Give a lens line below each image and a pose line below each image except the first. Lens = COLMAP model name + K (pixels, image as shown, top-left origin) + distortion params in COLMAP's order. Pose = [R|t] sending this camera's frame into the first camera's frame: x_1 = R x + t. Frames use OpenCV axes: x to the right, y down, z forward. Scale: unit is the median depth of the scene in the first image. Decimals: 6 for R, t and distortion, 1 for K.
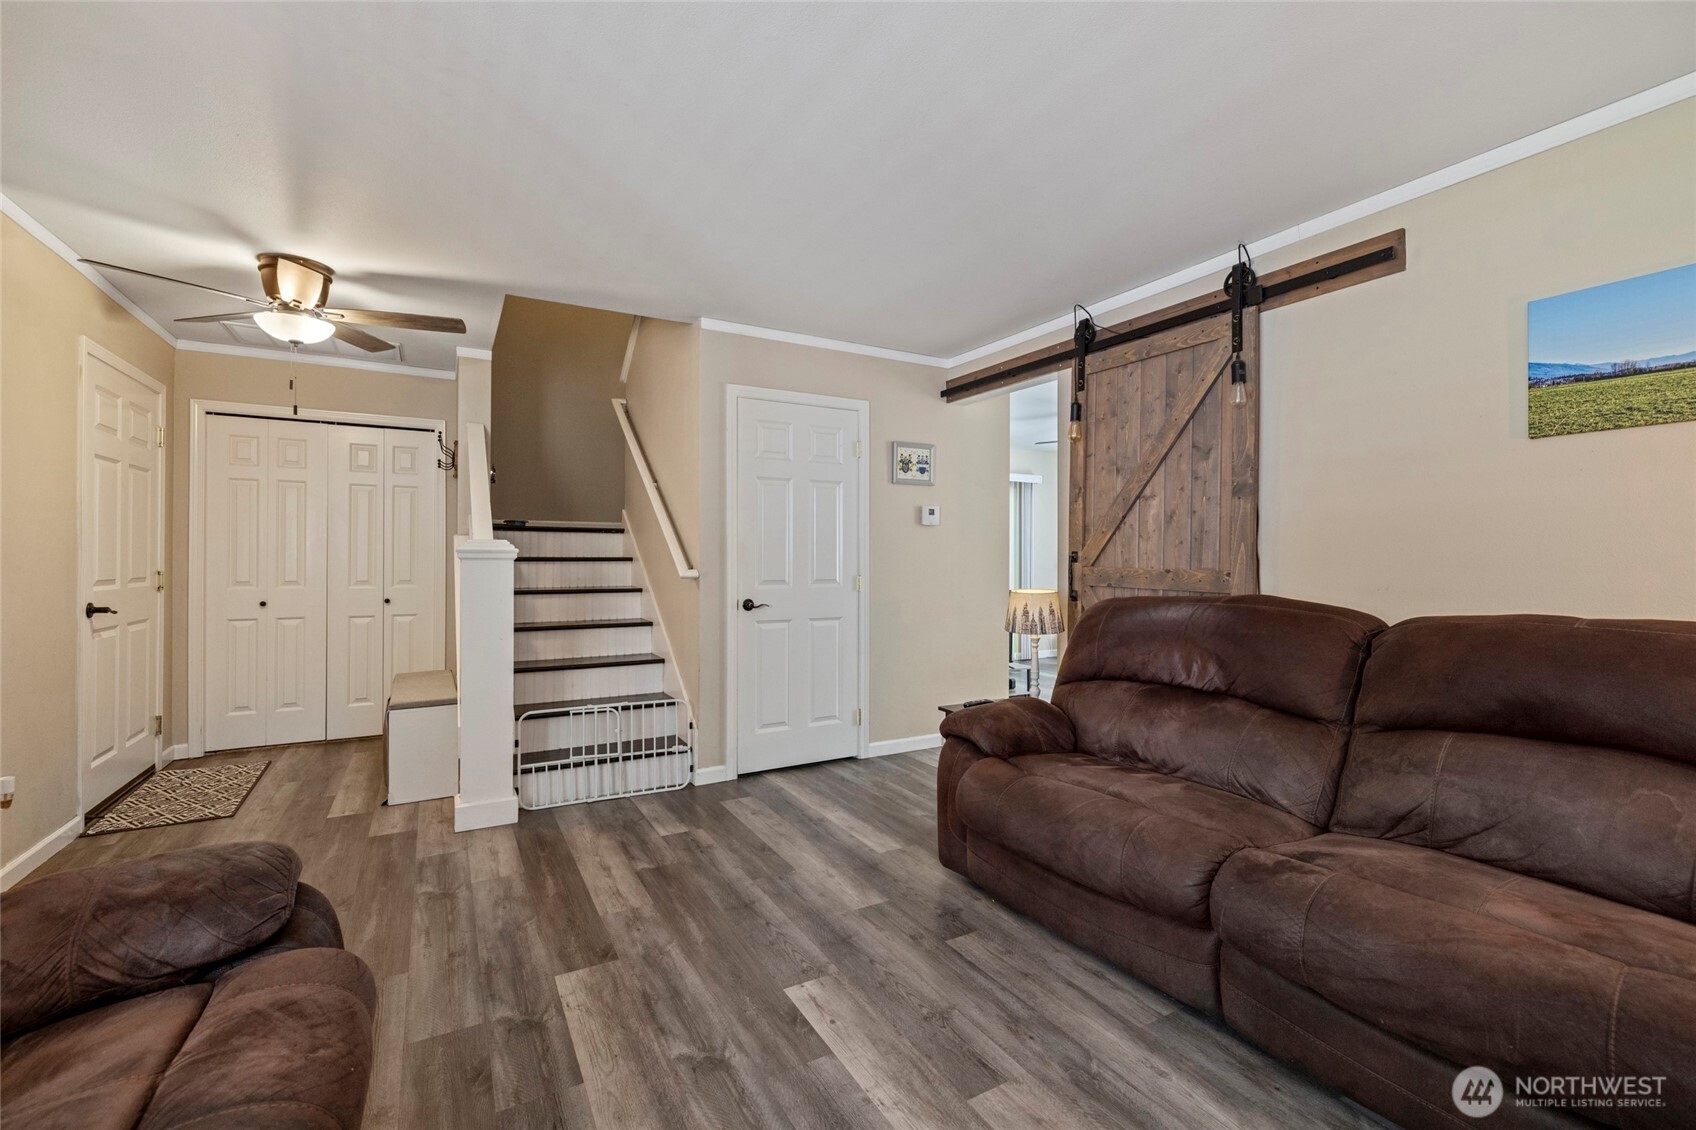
lens RADIAL K [[712.9, 0, 831.3], [0, 712.9, 550.5], [0, 0, 1]] dist [-0.000968, -0.000070]
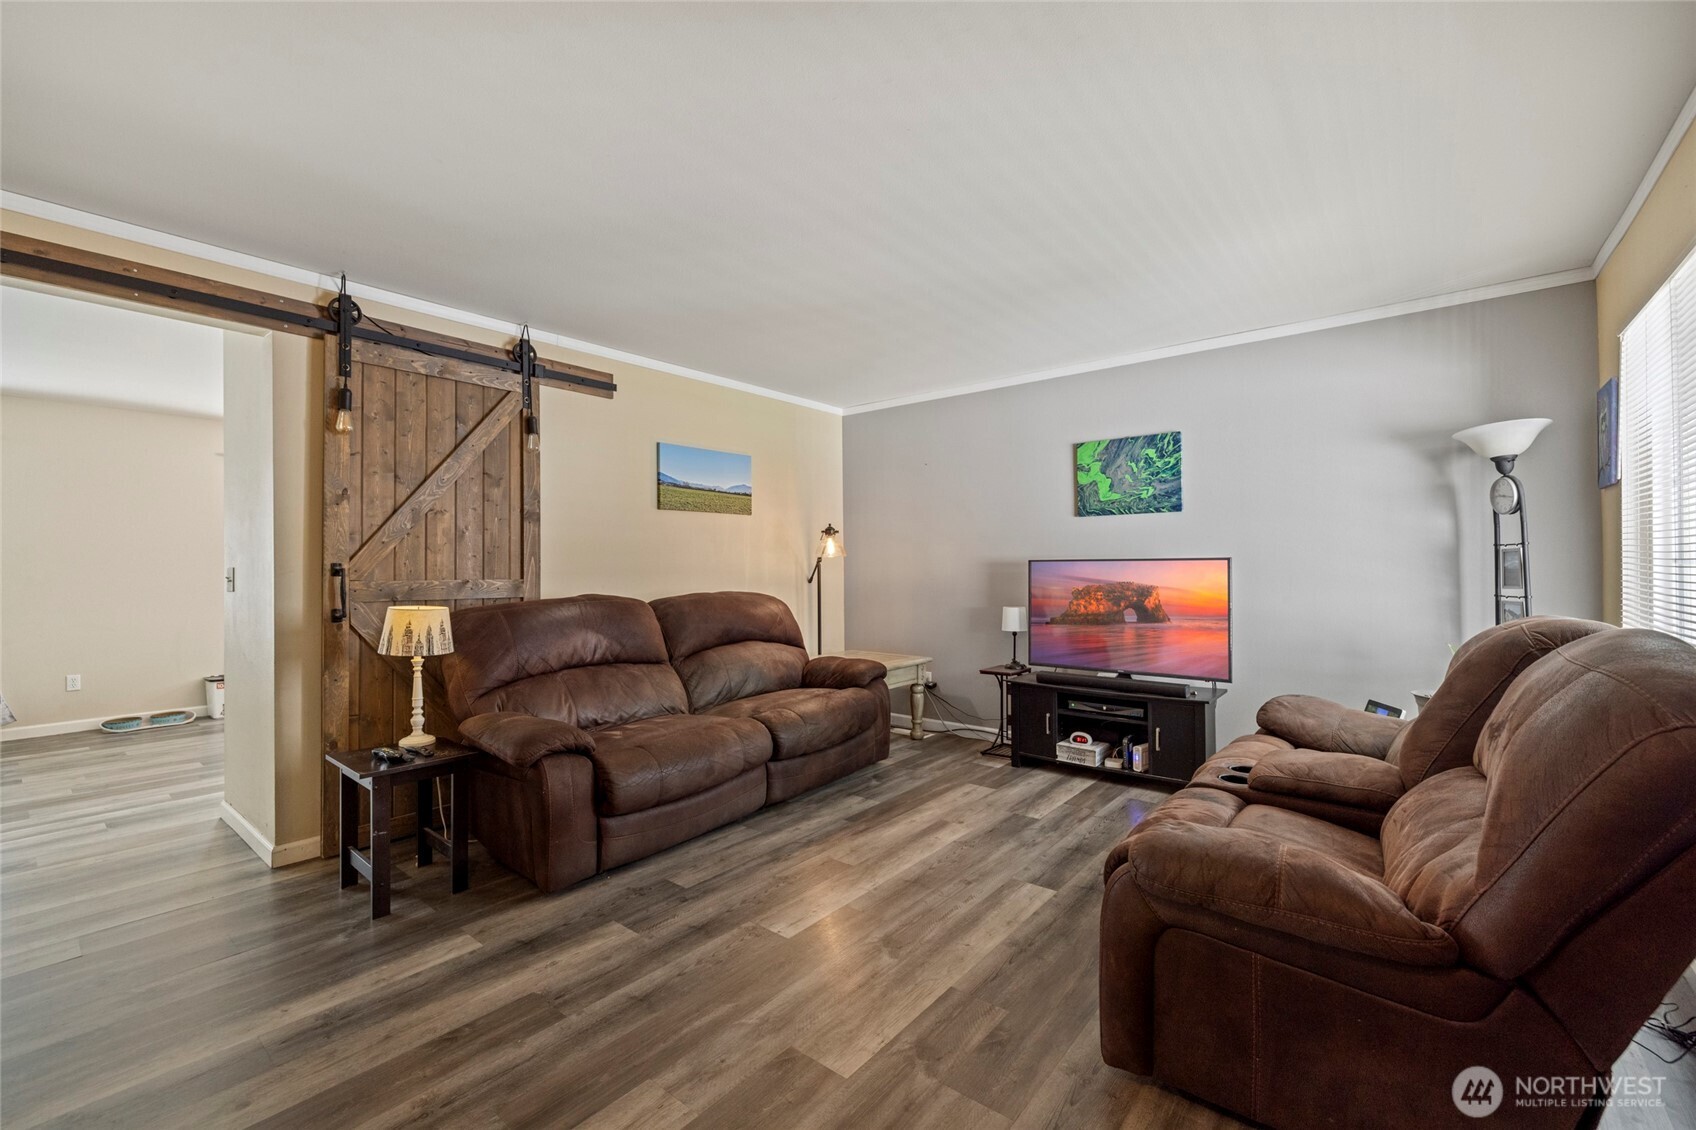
lens RADIAL K [[708.3, 0, 848.0], [0, 708.3, 565.0], [0, 0, 1]] dist [0.000264, 0.000009]
pose [[-0.370407, 0.001983, 0.928867, -0.855524], [-0.001755, 0.999994, -0.002835, 0.005590], [-0.928868, -0.002680, -0.370402, 0.969794]]
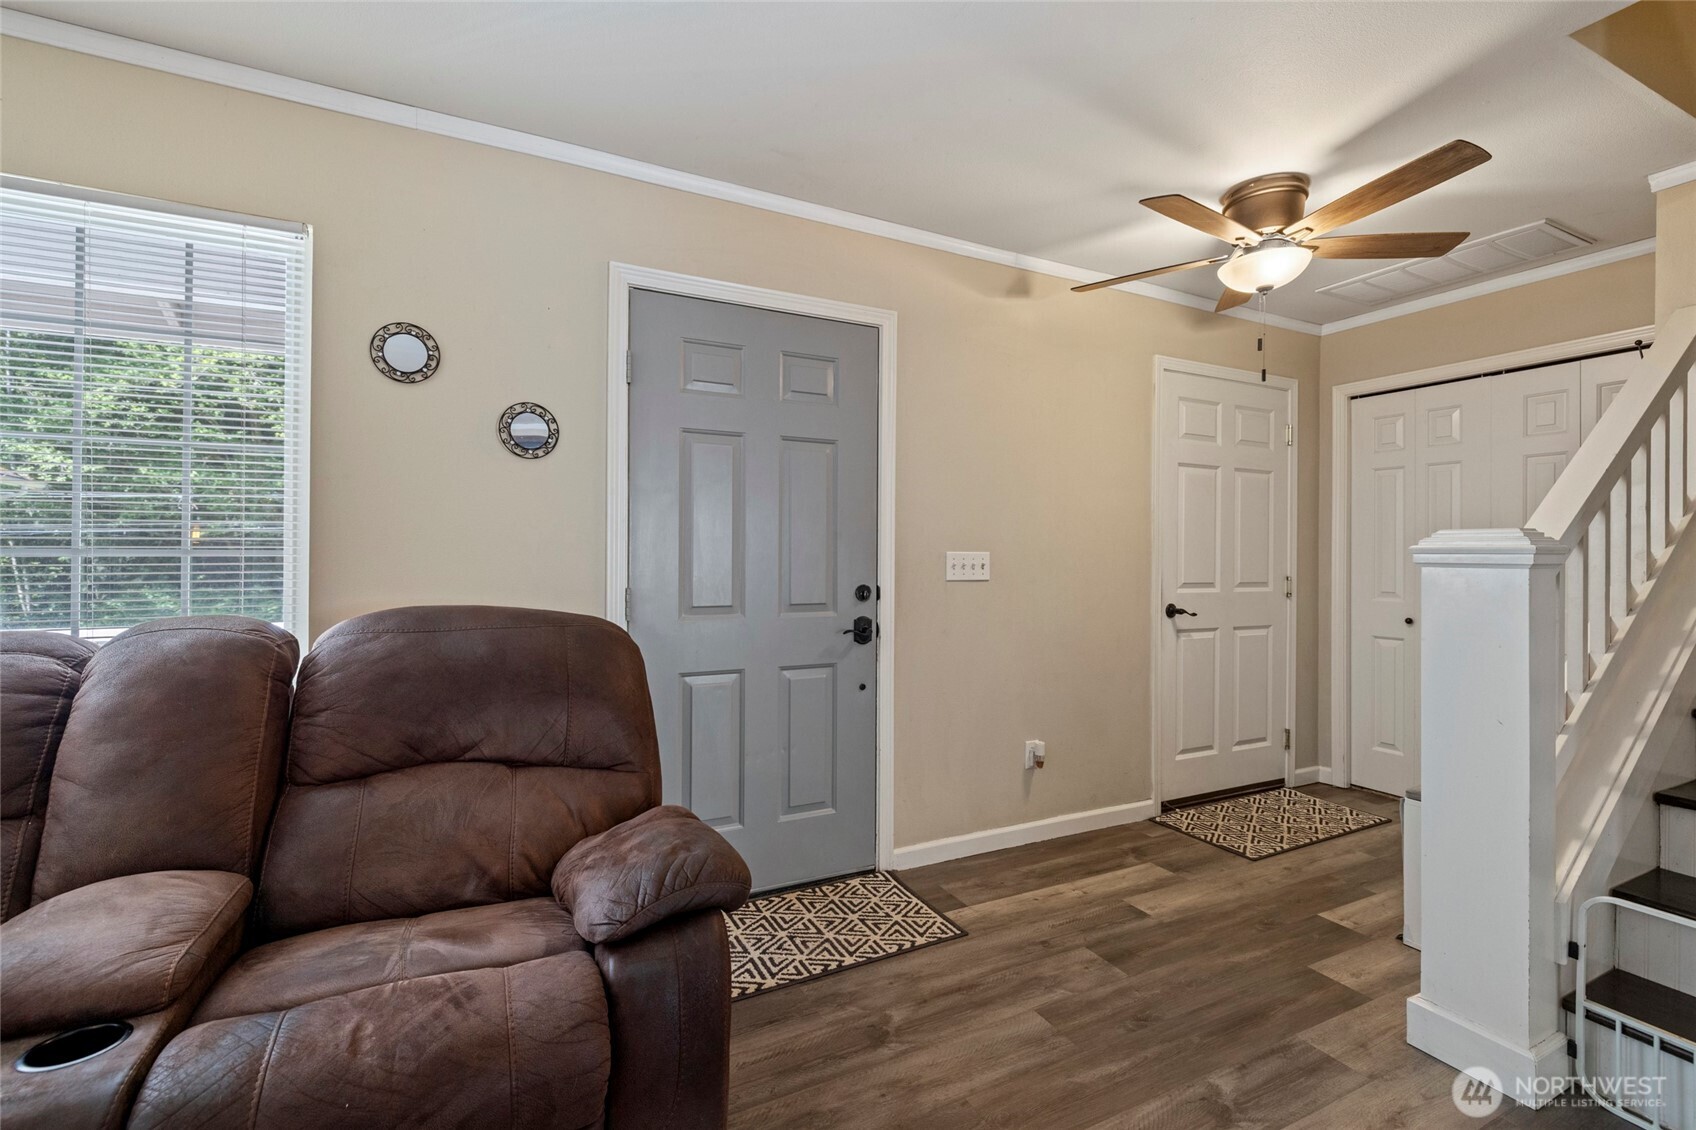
lens RADIAL K [[742.4, 0, 843.9], [0, 742.4, 555.7], [0, 0, 1]] dist [-0.000356, -0.000990]
pose [[-0.047761, -0.005220, -0.998845, 0.102433], [0.001698, 0.999984, -0.005307, 0.007708], [0.998857, -0.001949, -0.047751, 0.649126]]
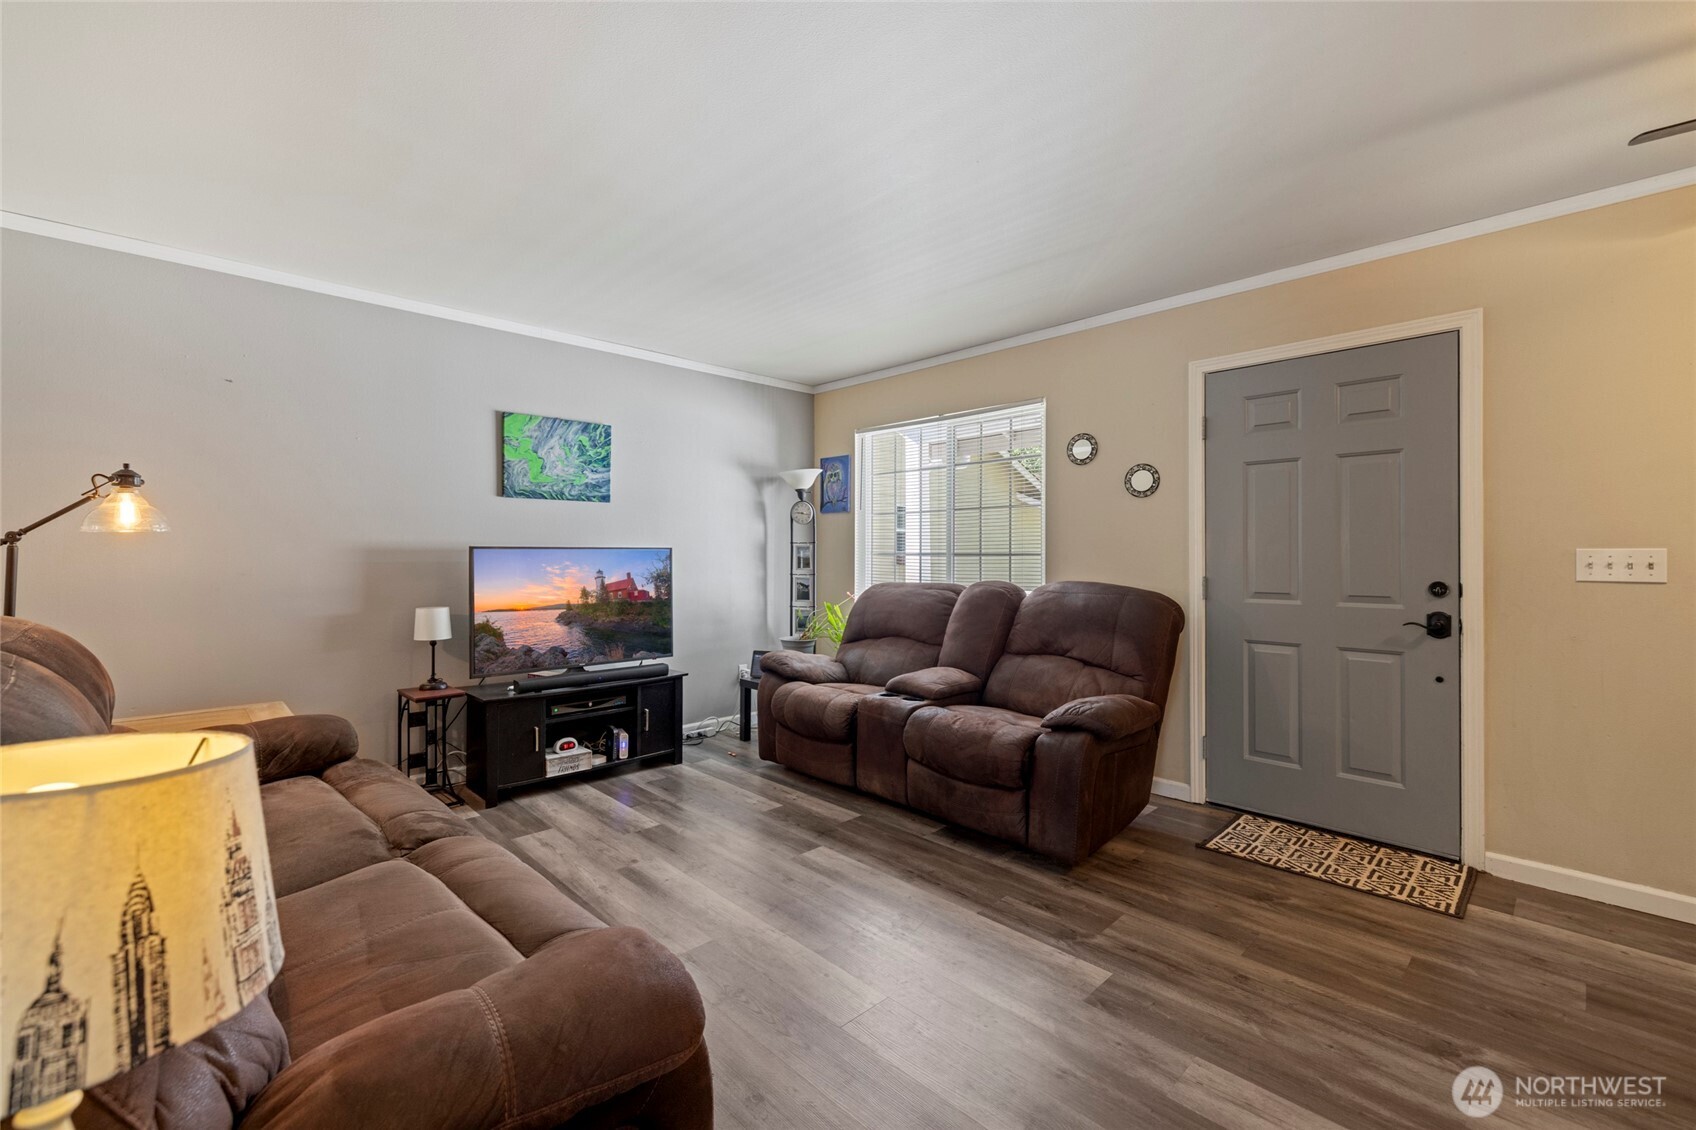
lens RADIAL K [[712.9, 0, 831.3], [0, 712.9, 550.5], [0, 0, 1]] dist [-0.000968, -0.000070]
pose [[-0.969704, -0.005268, -0.244225, 0.179736], [-0.001973, 0.999904, -0.013733, 0.013280], [0.244274, -0.012835, -0.969621, 1.399675]]
